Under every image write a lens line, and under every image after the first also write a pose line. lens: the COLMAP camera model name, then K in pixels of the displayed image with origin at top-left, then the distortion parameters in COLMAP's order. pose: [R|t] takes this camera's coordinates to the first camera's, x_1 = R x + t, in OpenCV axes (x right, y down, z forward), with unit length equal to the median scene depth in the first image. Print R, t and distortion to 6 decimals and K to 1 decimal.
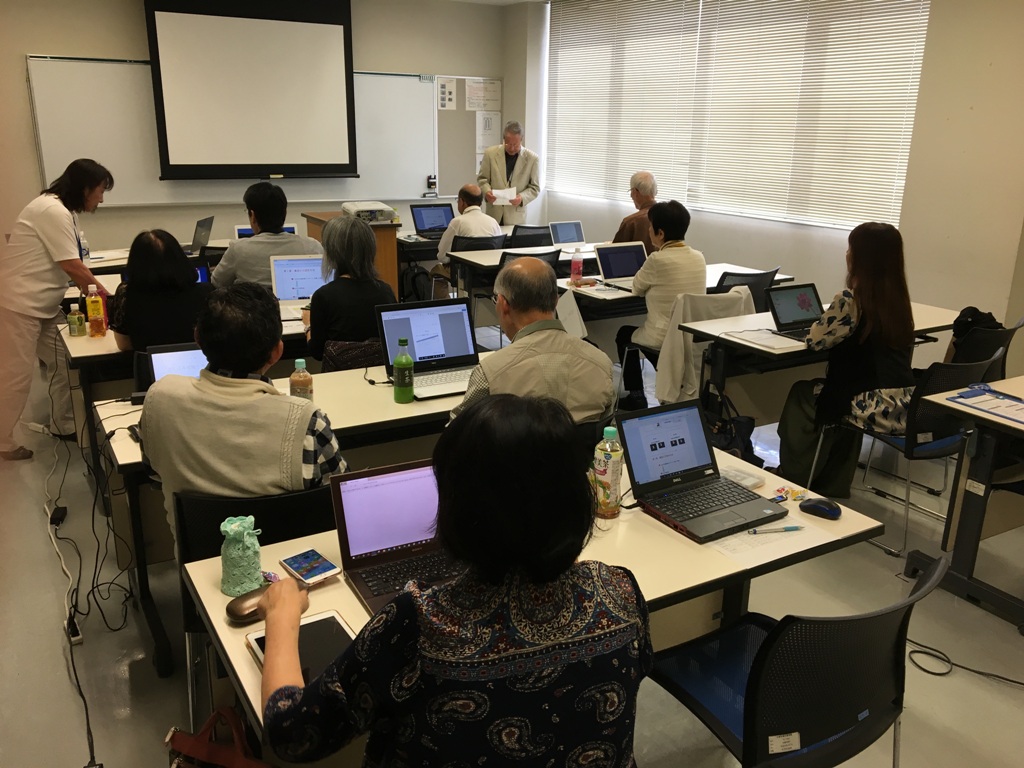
lens RADIAL K [[866.3, 0, 512.0], [0, 866.3, 384.0], [0, 0, 1]] dist [0.028955, -0.003604]
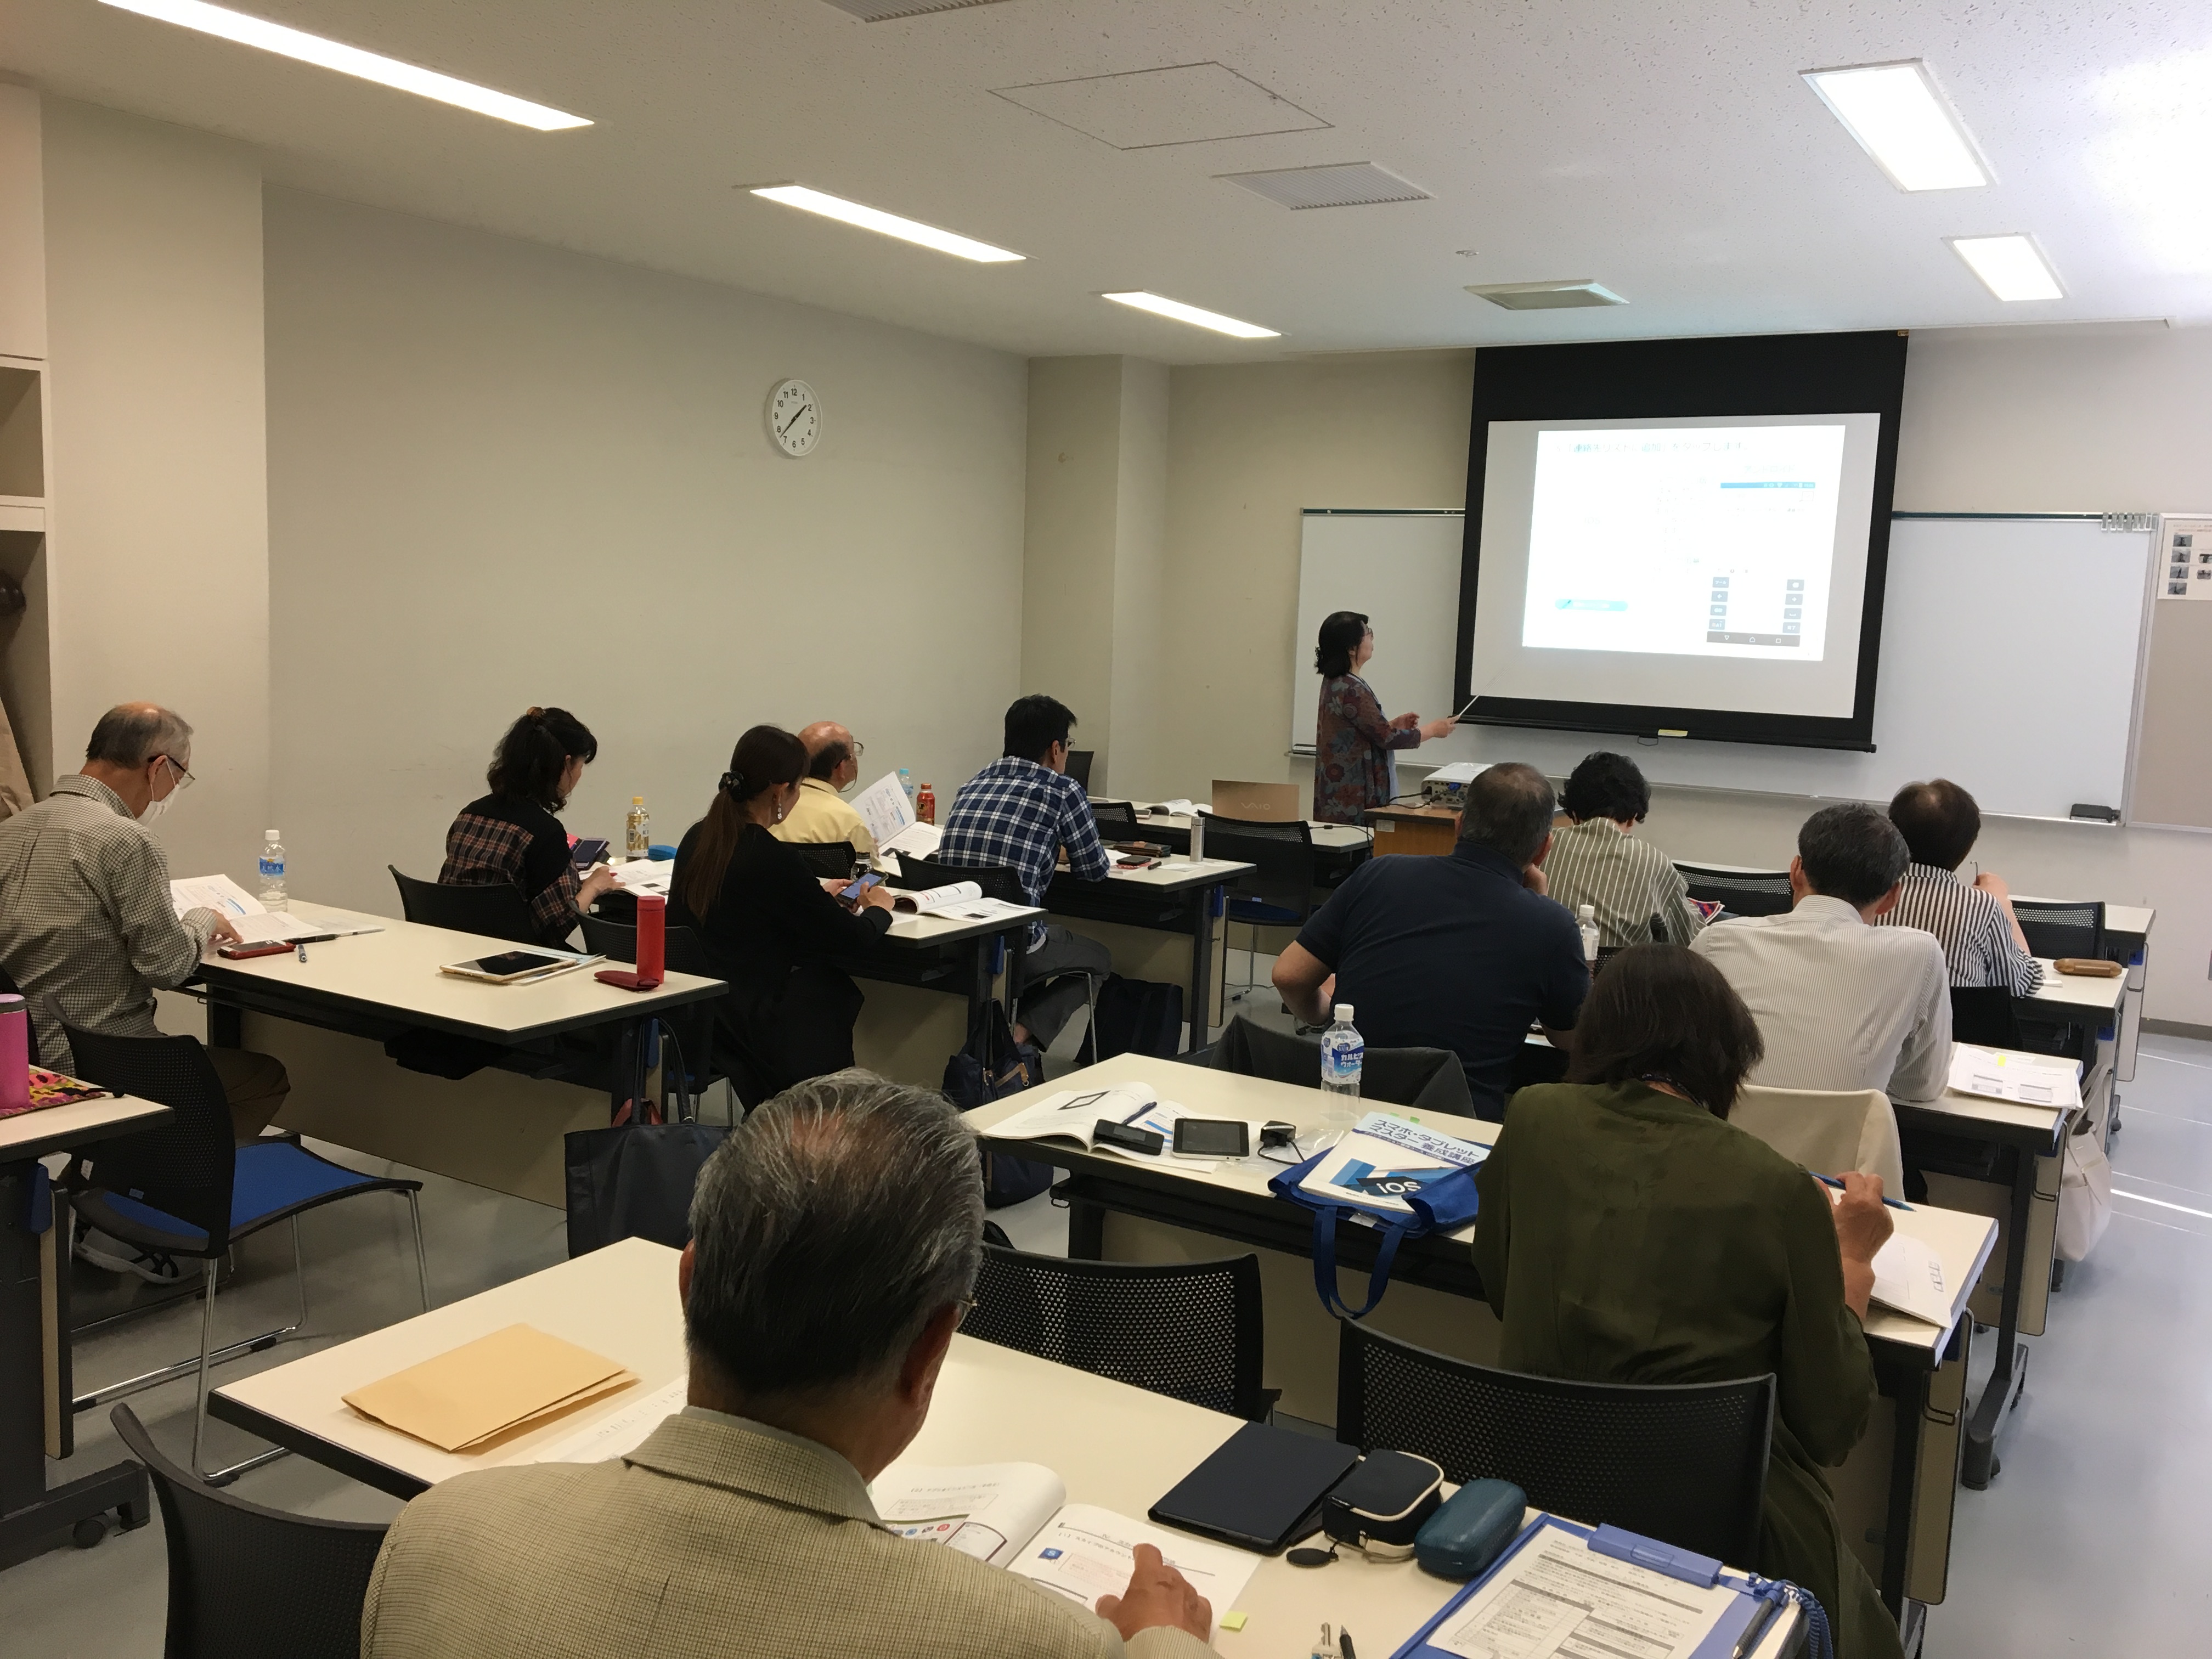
lens RADIAL K [[1860.4, 0, 1085.8], [0, 1860.4, 828.3], [0, 0, 1]] dist [0.030481, -0.011423]
pose [[0.440416, 0.111785, -0.890807, 0.445547], [-0.289994, 0.956744, -0.023314, -0.068697], [0.849669, 0.268597, 0.453782, 0.266500]]
